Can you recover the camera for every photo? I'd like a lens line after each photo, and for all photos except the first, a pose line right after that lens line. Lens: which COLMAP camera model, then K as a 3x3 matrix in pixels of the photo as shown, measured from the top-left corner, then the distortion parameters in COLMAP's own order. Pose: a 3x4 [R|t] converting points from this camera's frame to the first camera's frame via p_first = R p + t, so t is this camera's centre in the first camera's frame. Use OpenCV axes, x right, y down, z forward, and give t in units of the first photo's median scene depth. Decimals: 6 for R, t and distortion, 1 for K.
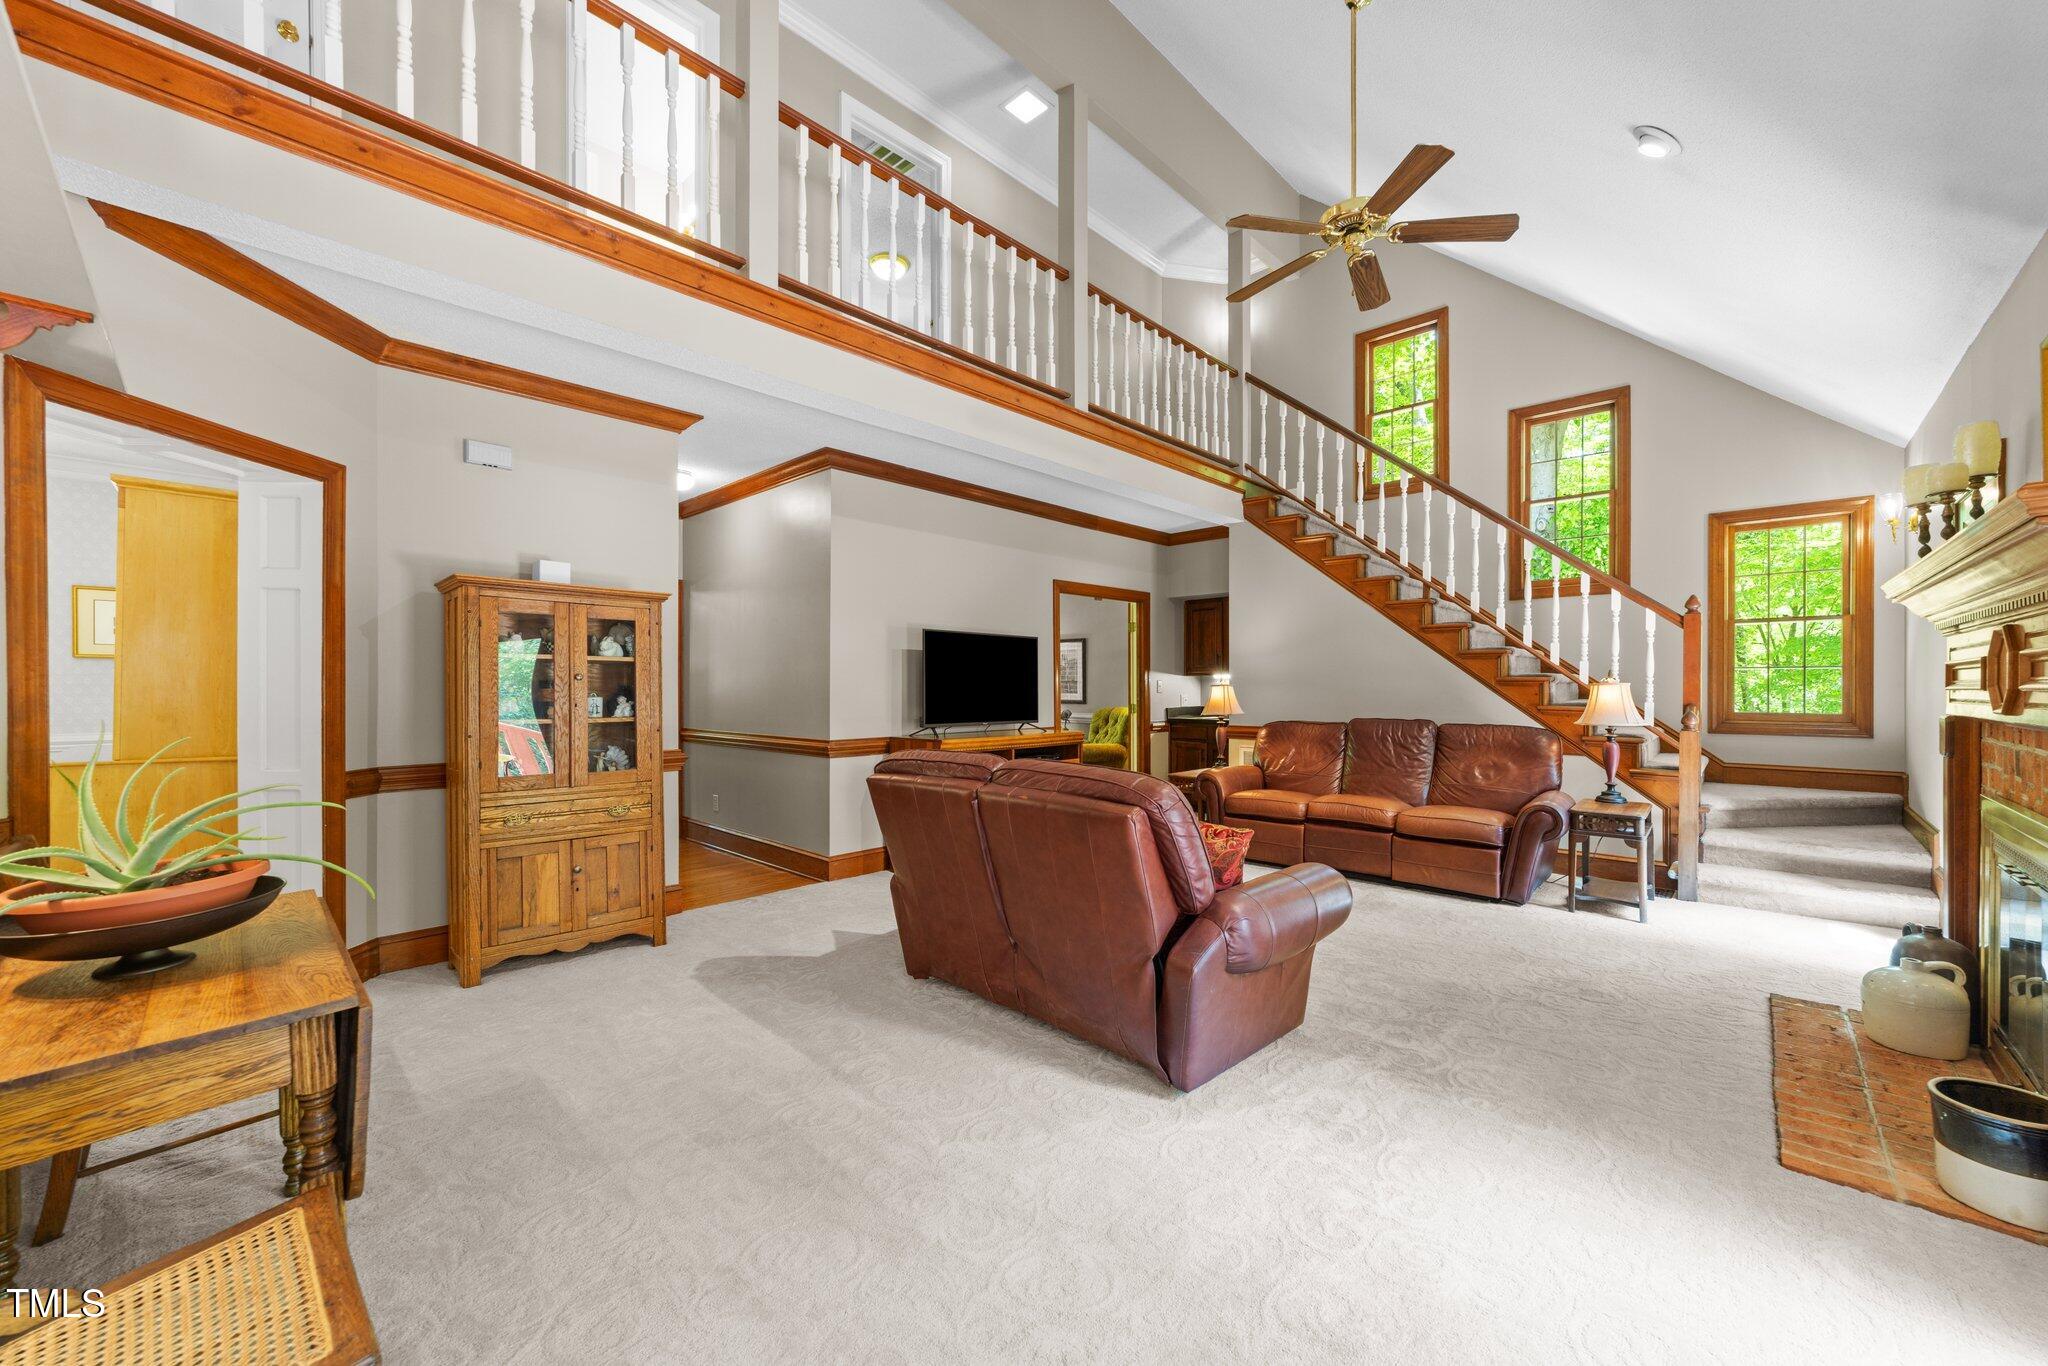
lens RADIAL K [[782.1, 0, 1015.7], [0, 782.1, 692.9], [0, 0, 1]] dist [-0.012845, 0.004435]
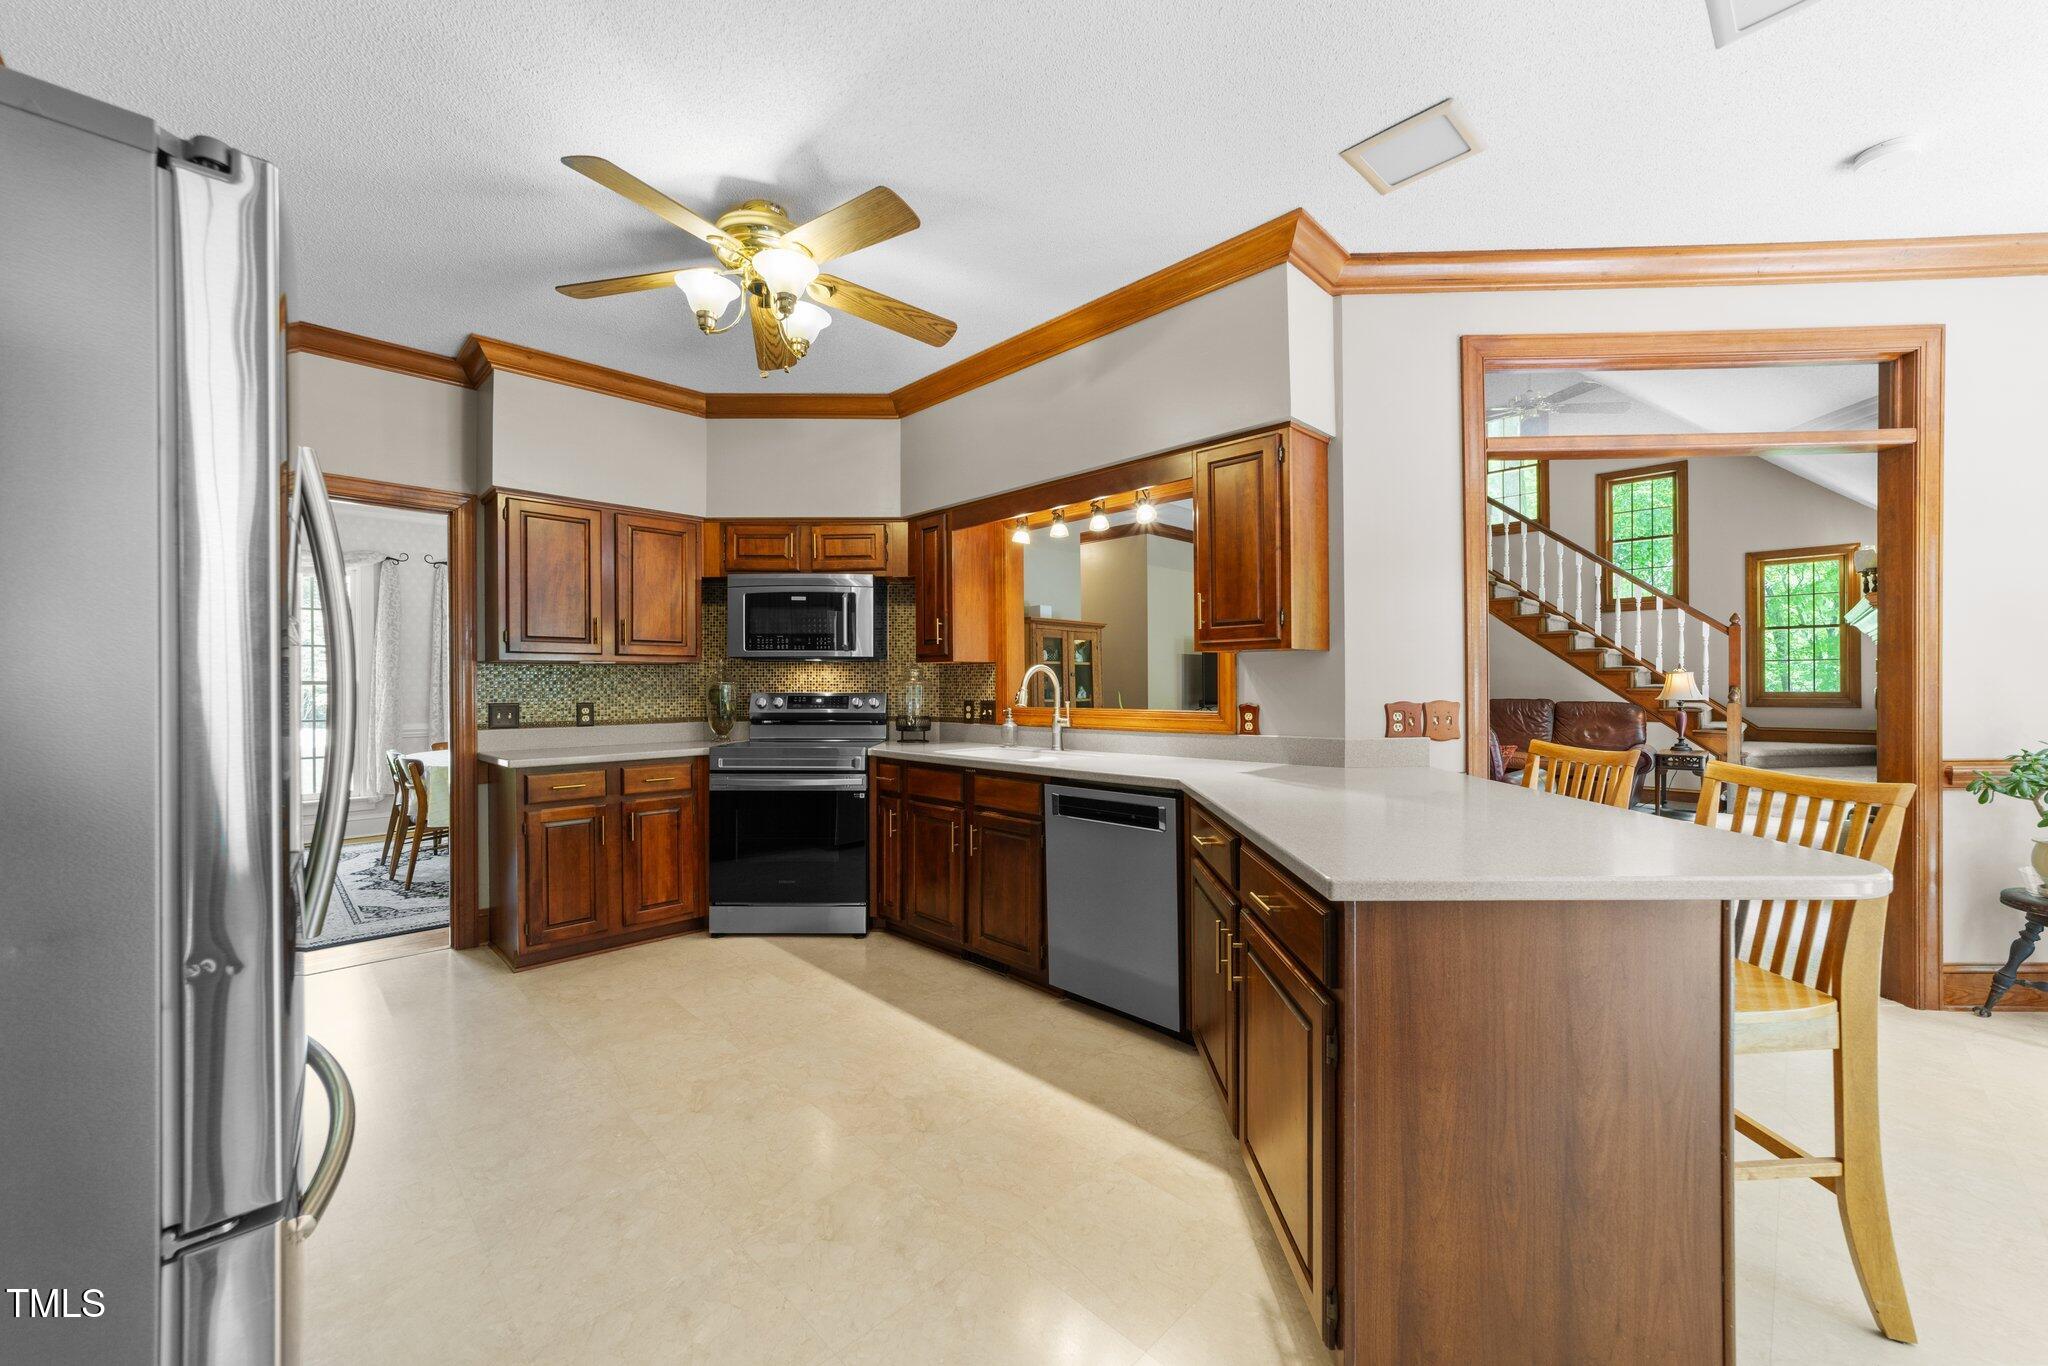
lens RADIAL K [[782.1, 0, 1018.1], [0, 782.1, 687.6], [0, 0, 1]] dist [-0.012845, 0.004435]
pose [[0.999600, -0.010654, -0.026195, -0.427921], [0.010600, 0.999941, -0.002209, 0.006065], [0.026217, 0.001930, 0.999654, -0.482779]]
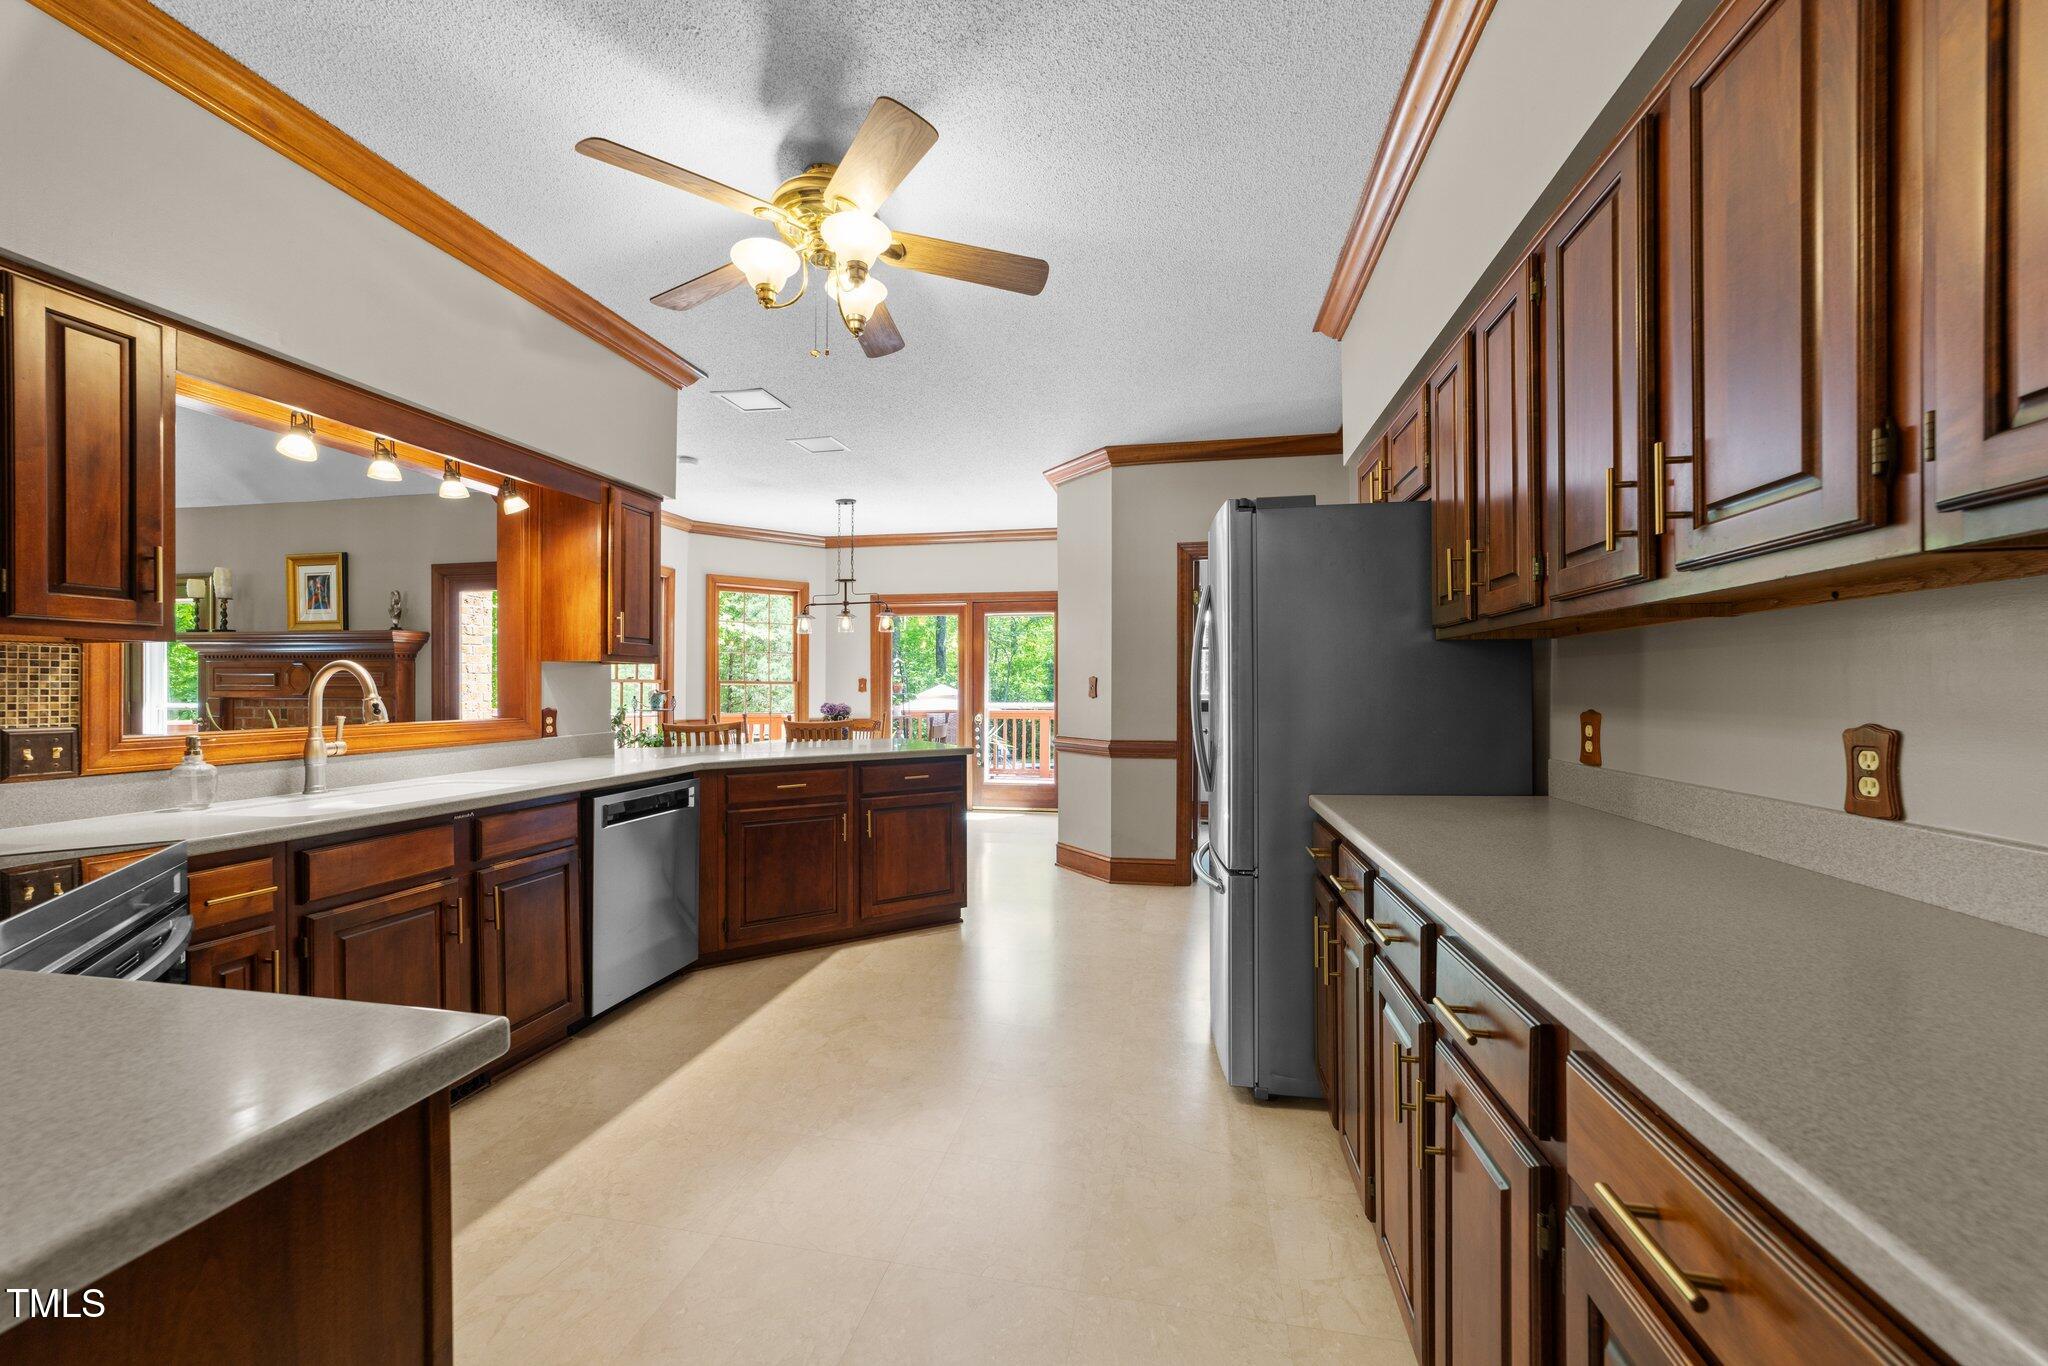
lens RADIAL K [[782.1, 0, 1032.6], [0, 782.1, 684.5], [0, 0, 1]] dist [-0.012845, 0.004435]
pose [[-0.546443, 0.002416, 0.837493, -1.022084], [0.008257, 0.999963, 0.002502, 0.000757], [-0.837455, 0.008282, -0.546443, 0.128923]]
